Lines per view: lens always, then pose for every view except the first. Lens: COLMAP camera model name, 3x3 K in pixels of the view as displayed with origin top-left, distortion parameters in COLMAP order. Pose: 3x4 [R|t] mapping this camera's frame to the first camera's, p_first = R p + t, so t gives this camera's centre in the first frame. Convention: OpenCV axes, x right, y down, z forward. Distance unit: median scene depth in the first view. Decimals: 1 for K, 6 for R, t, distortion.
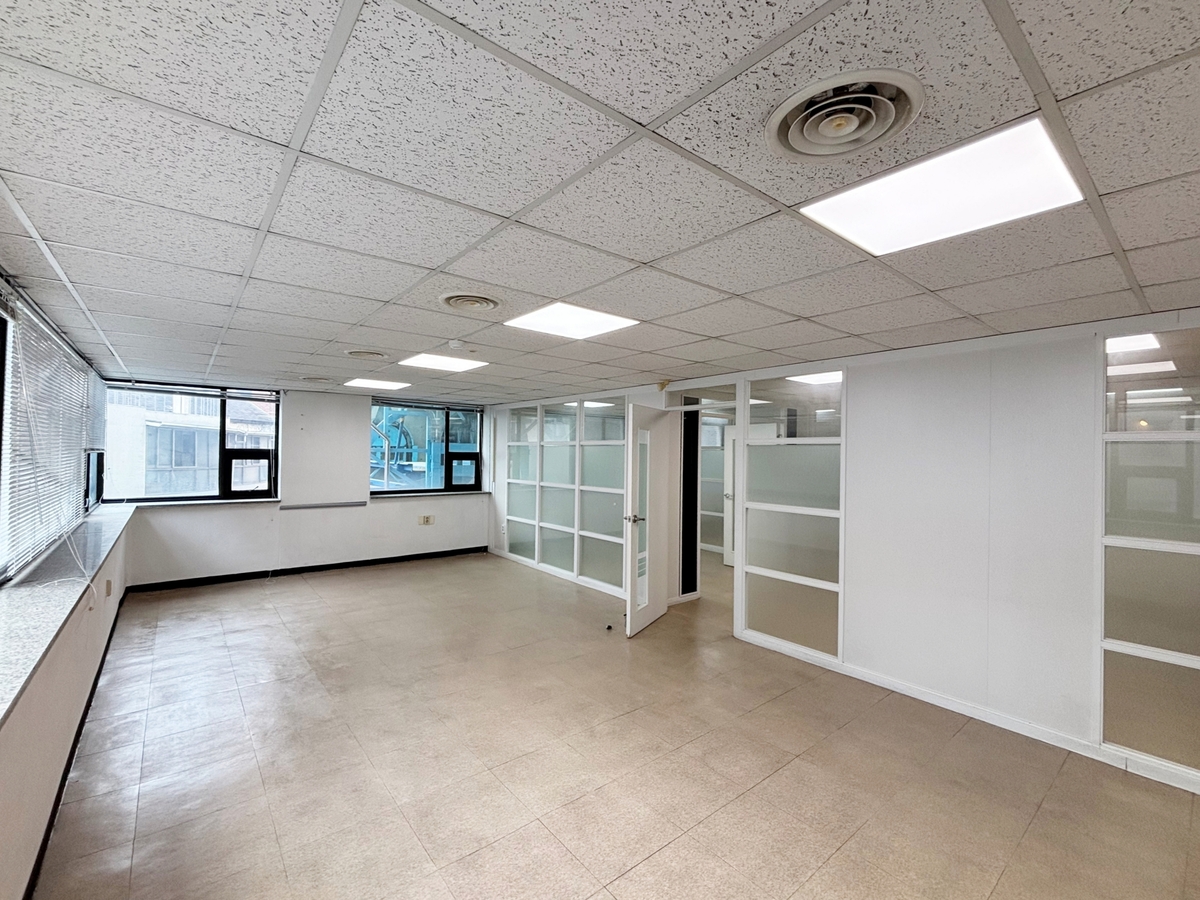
lens RADIAL K [[518.6, 0, 594.9], [0, 518.6, 447.5], [0, 0, 1]] dist [0.003235, 0.000109]
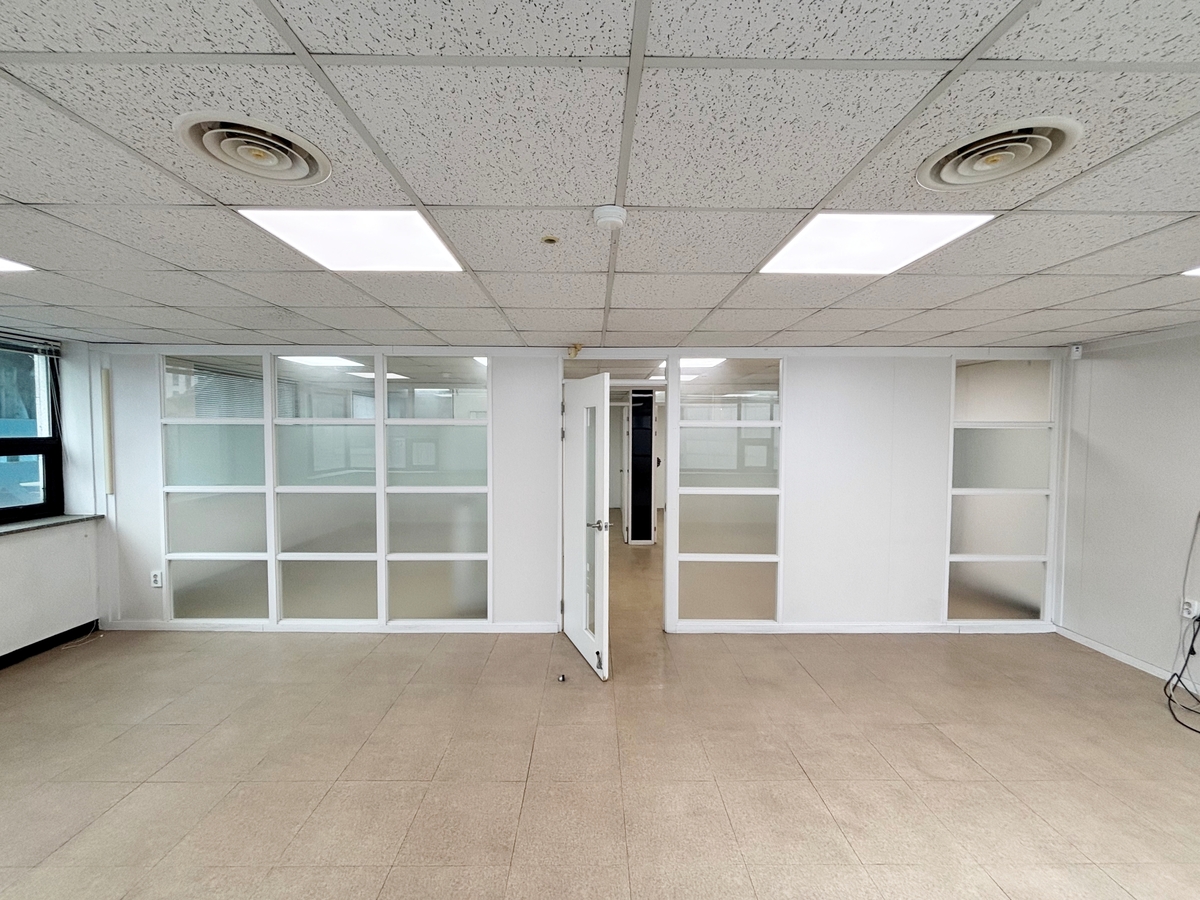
lens RADIAL K [[483.3, 0, 598.5], [0, 483.3, 445.4], [0, 0, 1]] dist [0.008984, -0.001942]
pose [[0.620140, -0.025460, 0.784078, -0.489898], [-0.005468, 0.999309, 0.036774, -0.004360], [-0.784472, -0.027092, 0.619572, 0.573001]]
